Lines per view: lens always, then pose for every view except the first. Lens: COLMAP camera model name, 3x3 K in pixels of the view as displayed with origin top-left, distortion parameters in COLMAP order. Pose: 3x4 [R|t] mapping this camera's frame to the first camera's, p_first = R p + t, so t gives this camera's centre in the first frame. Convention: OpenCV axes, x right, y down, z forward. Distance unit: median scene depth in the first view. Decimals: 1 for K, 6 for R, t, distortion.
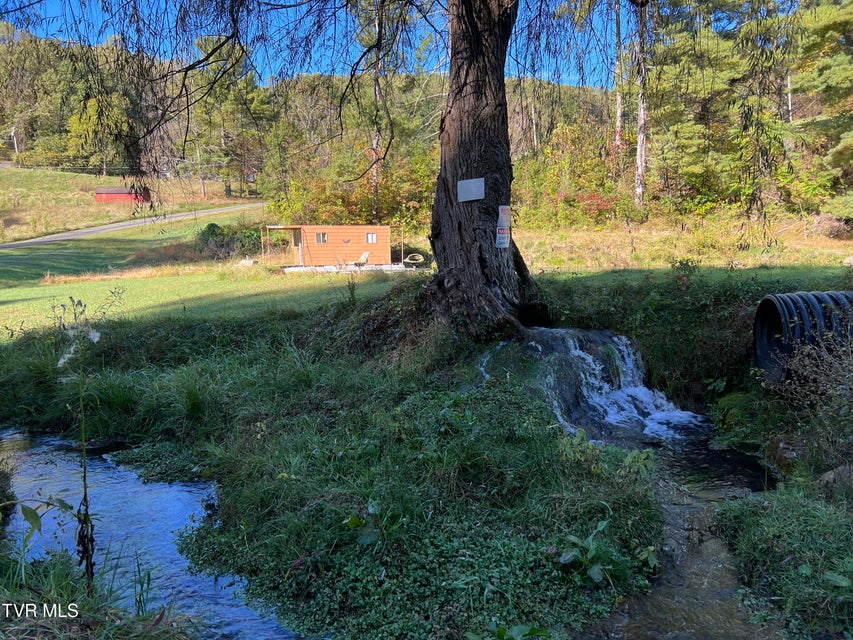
lens RADIAL K [[653.2, 0, 426.5], [0, 653.2, 320.0], [0, 0, 1]] dist [0.147331, -0.171974]
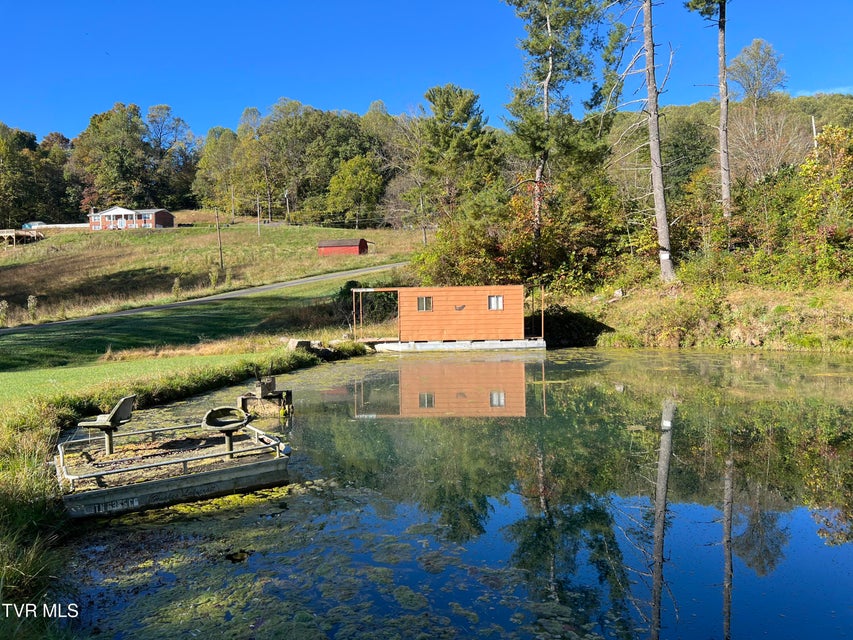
lens RADIAL K [[653.2, 0, 426.5], [0, 653.2, 320.0], [0, 0, 1]] dist [0.147331, -0.171974]
pose [[0.926453, 0.014527, -0.376129, 0.091053], [-0.037988, 0.997762, -0.055032, -0.051970], [0.374488, 0.065273, 0.924931, 0.254496]]
